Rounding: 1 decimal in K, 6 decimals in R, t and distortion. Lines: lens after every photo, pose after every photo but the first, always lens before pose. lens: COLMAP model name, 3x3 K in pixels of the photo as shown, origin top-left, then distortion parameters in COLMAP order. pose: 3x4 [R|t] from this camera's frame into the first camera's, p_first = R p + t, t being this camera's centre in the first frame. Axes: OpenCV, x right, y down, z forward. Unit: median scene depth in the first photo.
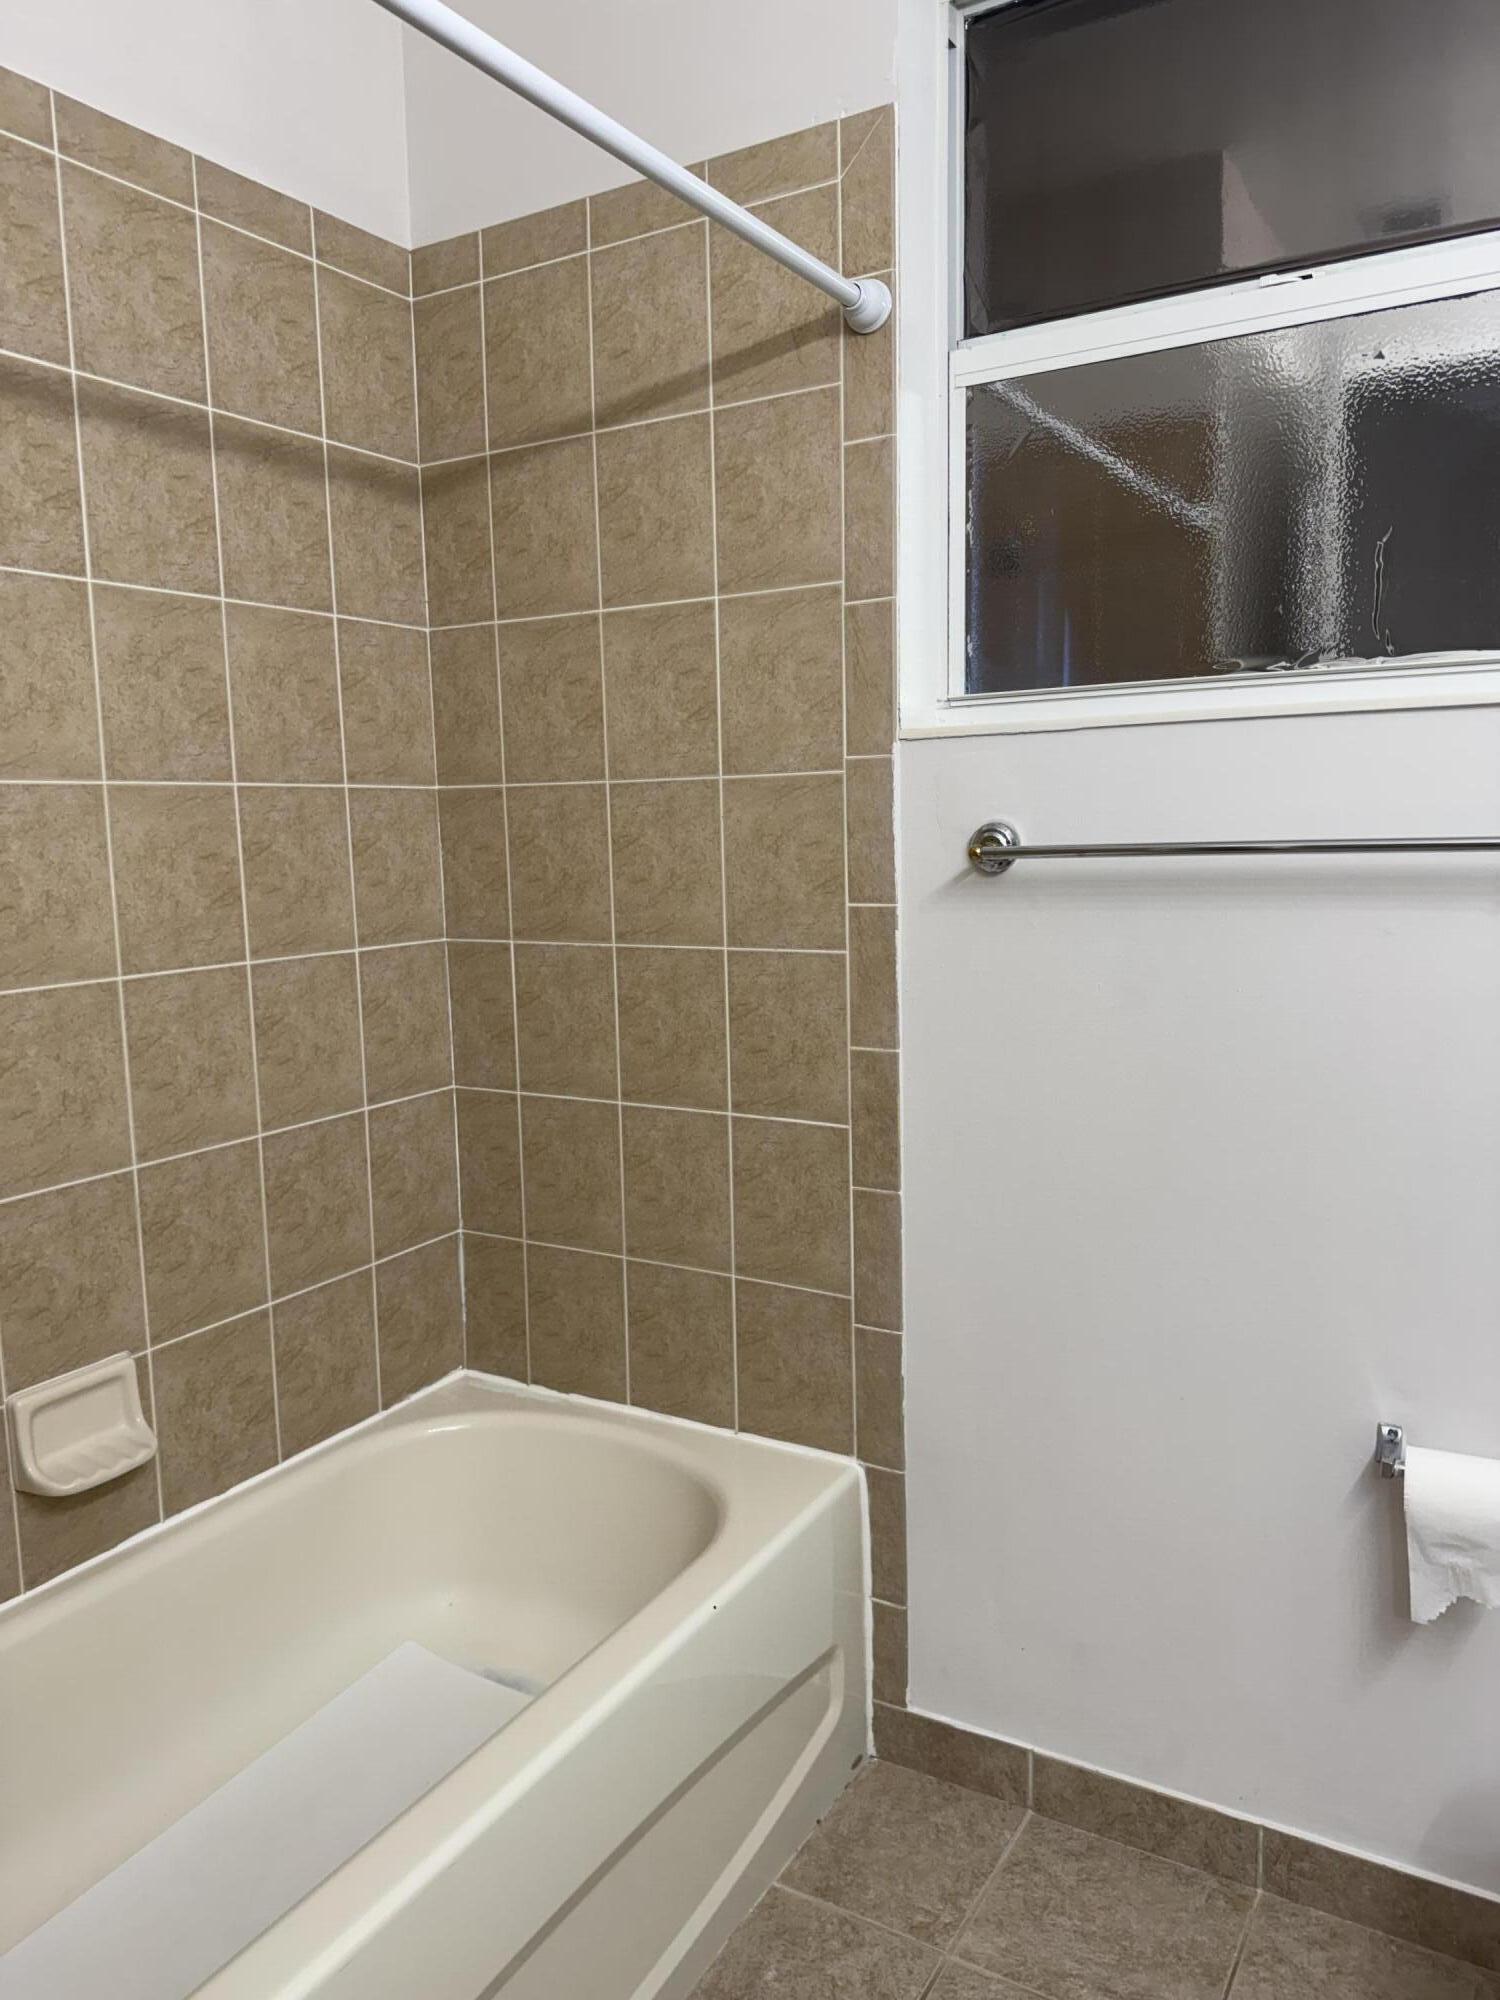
lens RADIAL K [[1425.5, 0, 754.7], [0, 1425.5, 1007.2], [0, 0, 1]] dist [0.026231, -0.016390]
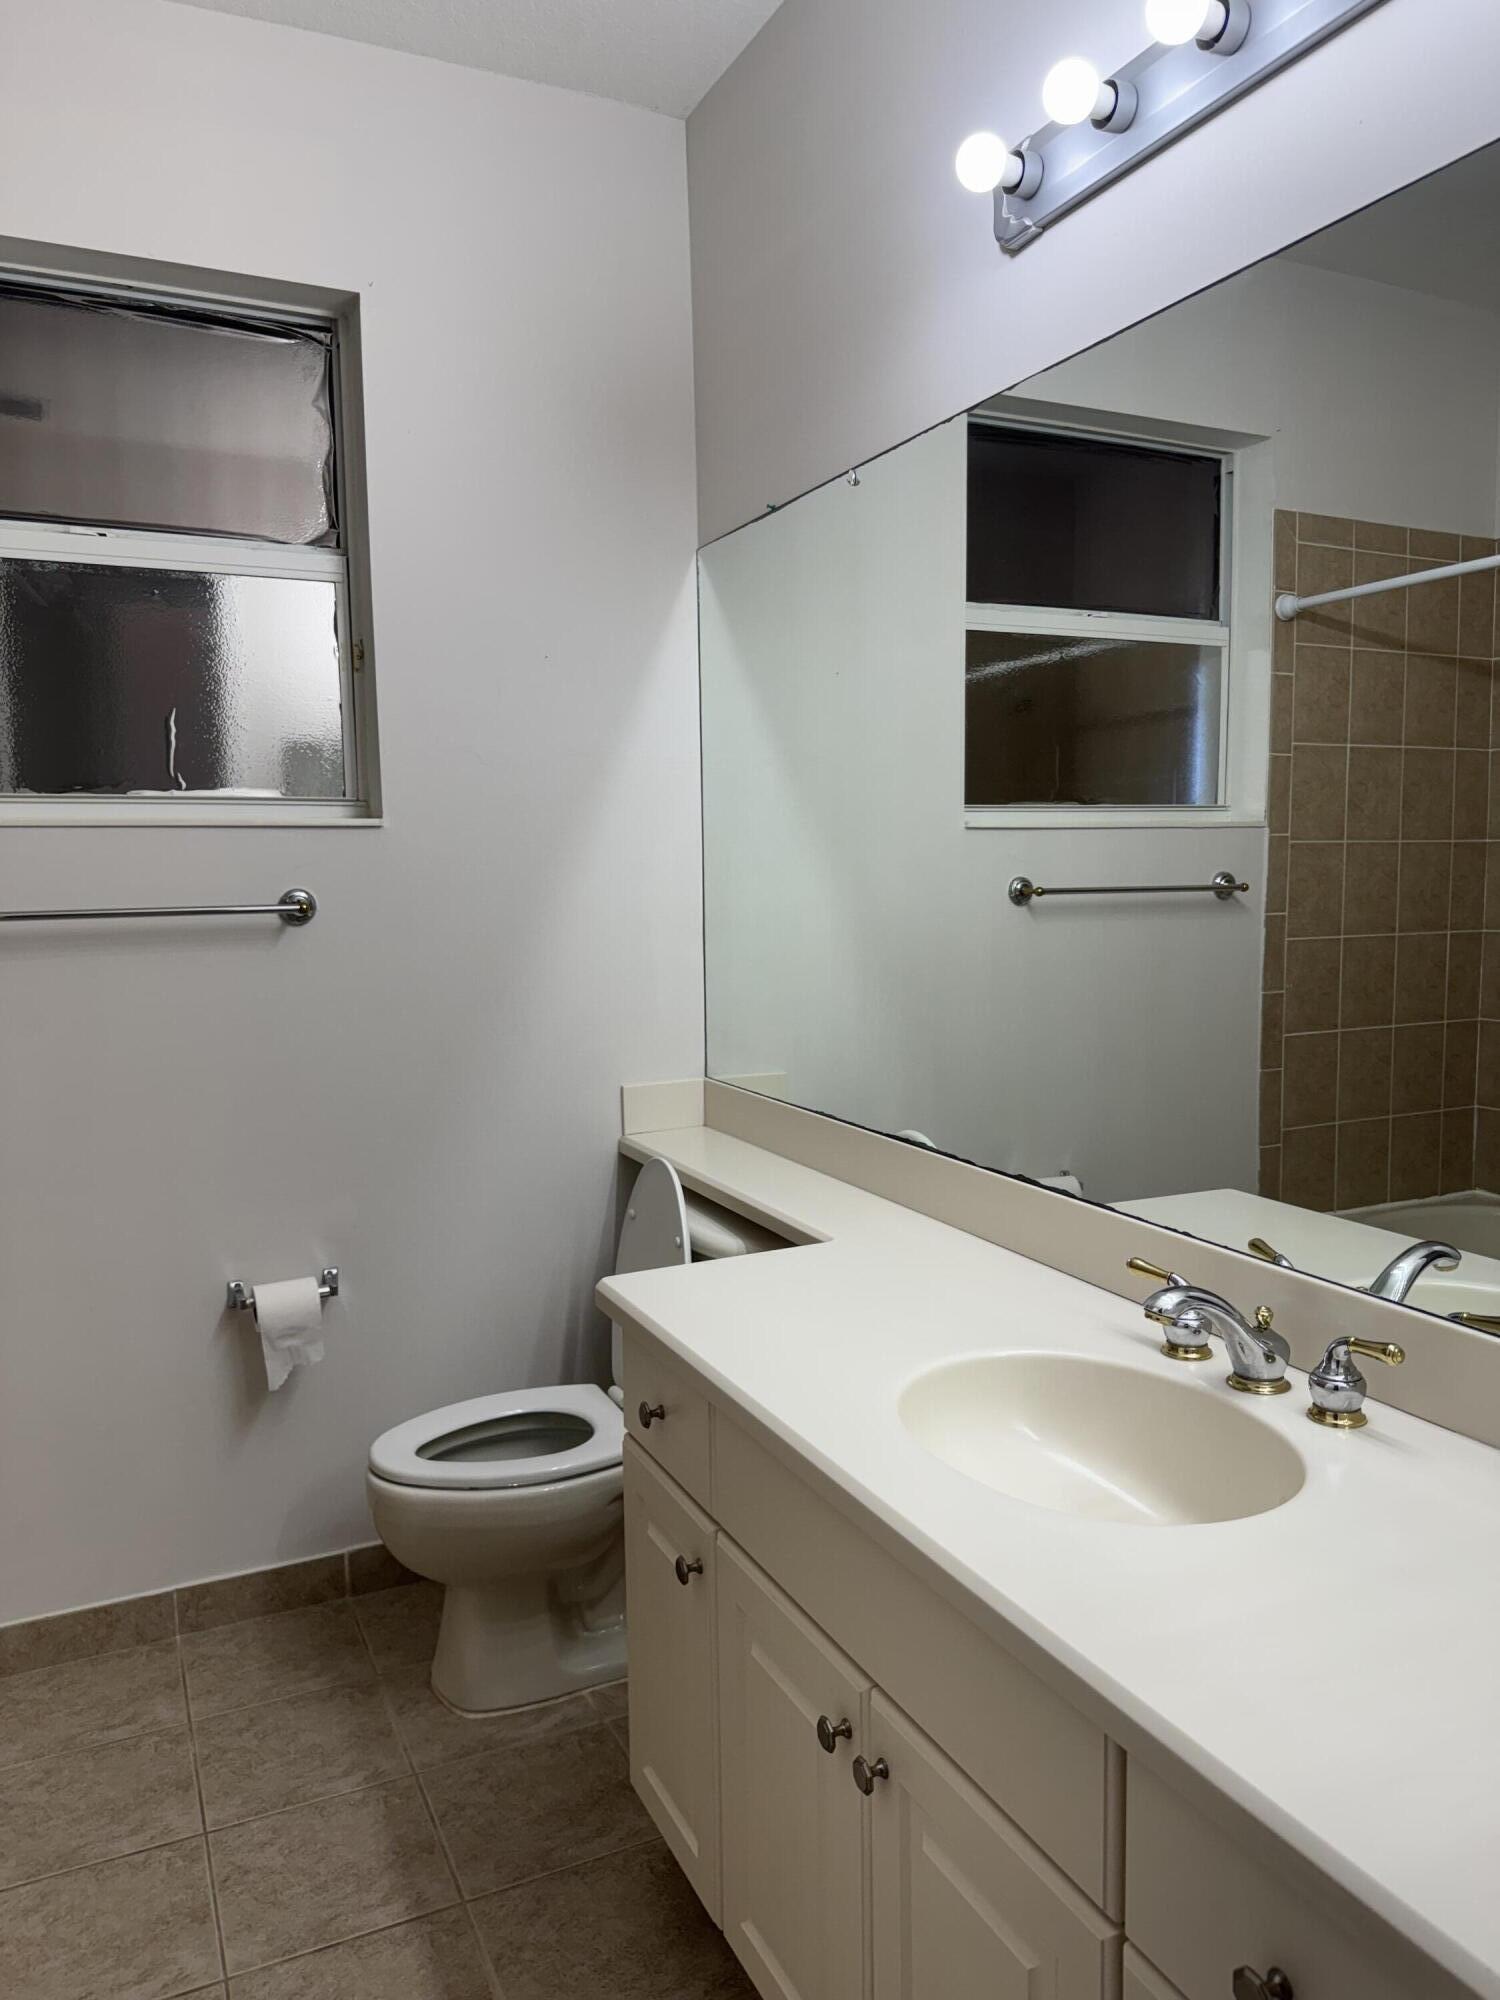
lens RADIAL K [[1425.5, 0, 749.9], [0, 1425.5, 1000.6], [0, 0, 1]] dist [0.026231, -0.016390]
pose [[0.555981, -0.065497, 0.828611, -0.506859], [0.117802, 0.993037, -0.000549, 0.055733], [-0.822805, 0.097917, 0.559825, -0.353960]]
